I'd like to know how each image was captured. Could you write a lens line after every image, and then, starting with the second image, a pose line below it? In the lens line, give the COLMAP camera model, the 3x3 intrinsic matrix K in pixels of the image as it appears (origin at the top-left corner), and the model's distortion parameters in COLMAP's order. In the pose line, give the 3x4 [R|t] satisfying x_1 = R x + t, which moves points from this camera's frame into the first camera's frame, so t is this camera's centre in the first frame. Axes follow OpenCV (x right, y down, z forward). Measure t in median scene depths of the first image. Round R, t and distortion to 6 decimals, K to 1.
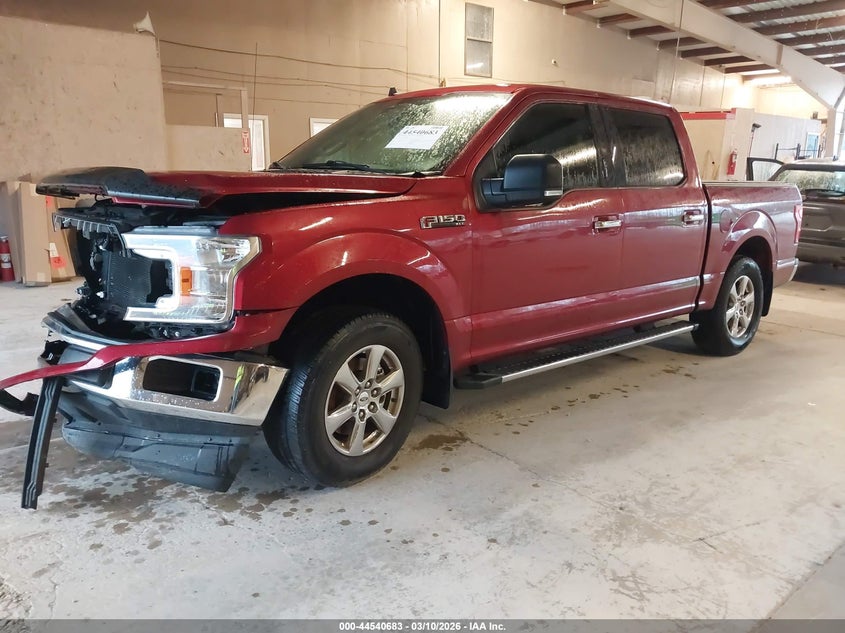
lens RADIAL K [[654.3, 0, 422.5], [0, 654.3, 316.5], [0, 0, 1]] dist [-0.001393, -0.002355]
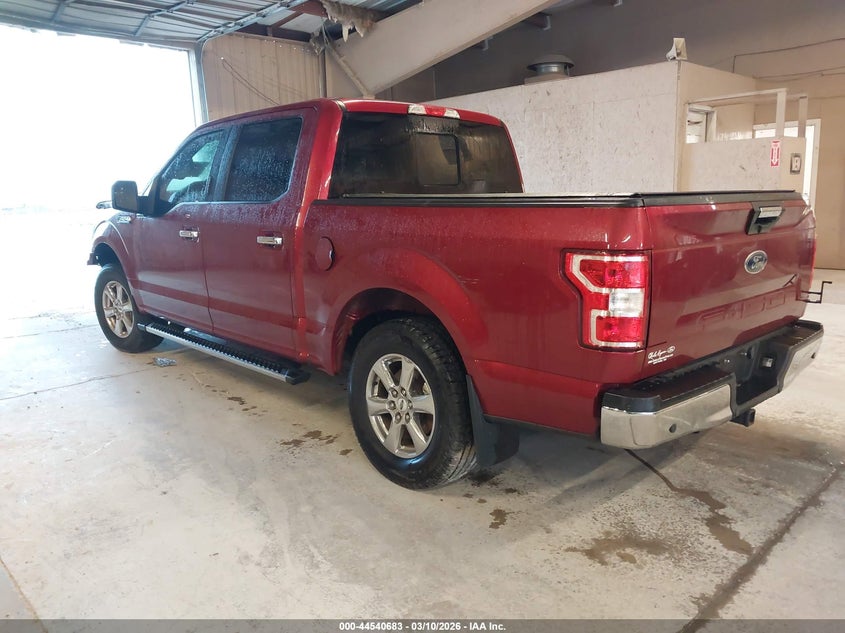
lens RADIAL K [[654.3, 0, 422.5], [0, 654.3, 316.5], [0, 0, 1]] dist [-0.001393, -0.002355]
pose [[0.062021, 0.170654, -0.983377, 1.109025], [-0.204422, 0.966559, 0.154842, -0.197653], [0.976916, 0.191420, 0.094832, 1.001113]]
